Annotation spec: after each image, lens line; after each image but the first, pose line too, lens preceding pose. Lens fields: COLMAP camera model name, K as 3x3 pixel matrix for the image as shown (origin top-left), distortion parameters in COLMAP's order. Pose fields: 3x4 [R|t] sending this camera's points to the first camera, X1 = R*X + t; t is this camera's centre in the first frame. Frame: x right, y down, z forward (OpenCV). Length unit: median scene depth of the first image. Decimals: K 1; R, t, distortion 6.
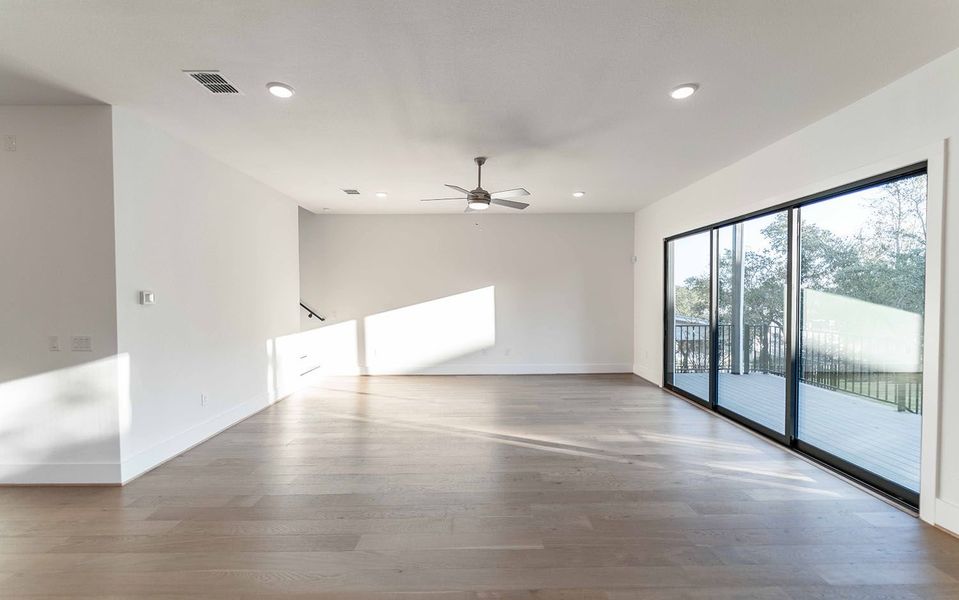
lens RADIAL K [[375.3, 0, 496.8], [0, 375.3, 297.5], [0, 0, 1]] dist [0.012350, 0.000015]
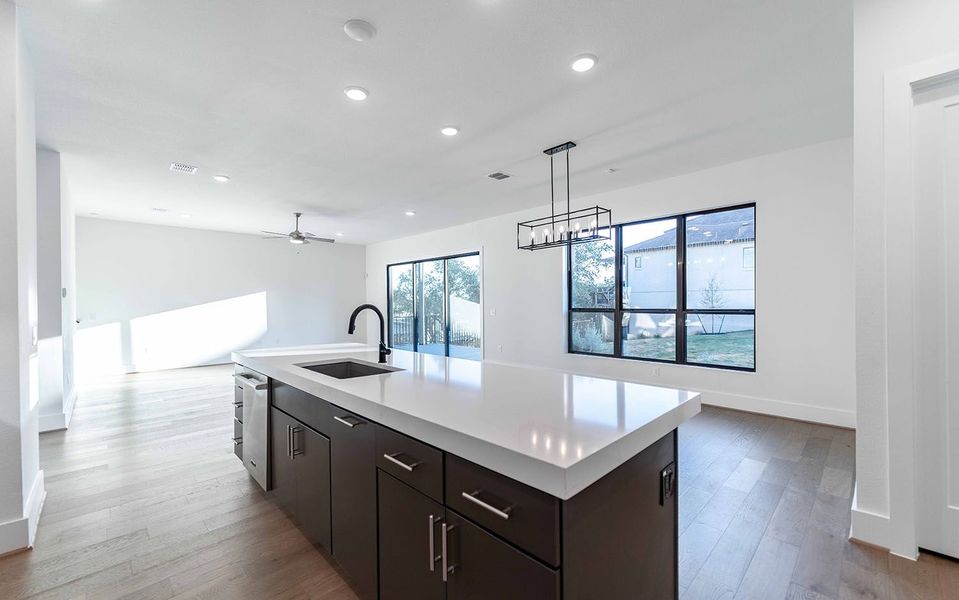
lens RADIAL K [[385.3, 0, 482.9], [0, 385.3, 303.8], [0, 0, 1]] dist [0.000850, 0.000096]
pose [[0.726307, -0.008784, 0.687314, -0.372247], [0.019009, 0.999793, -0.007310, 0.034833], [-0.687108, 0.018374, 0.726323, -0.476290]]
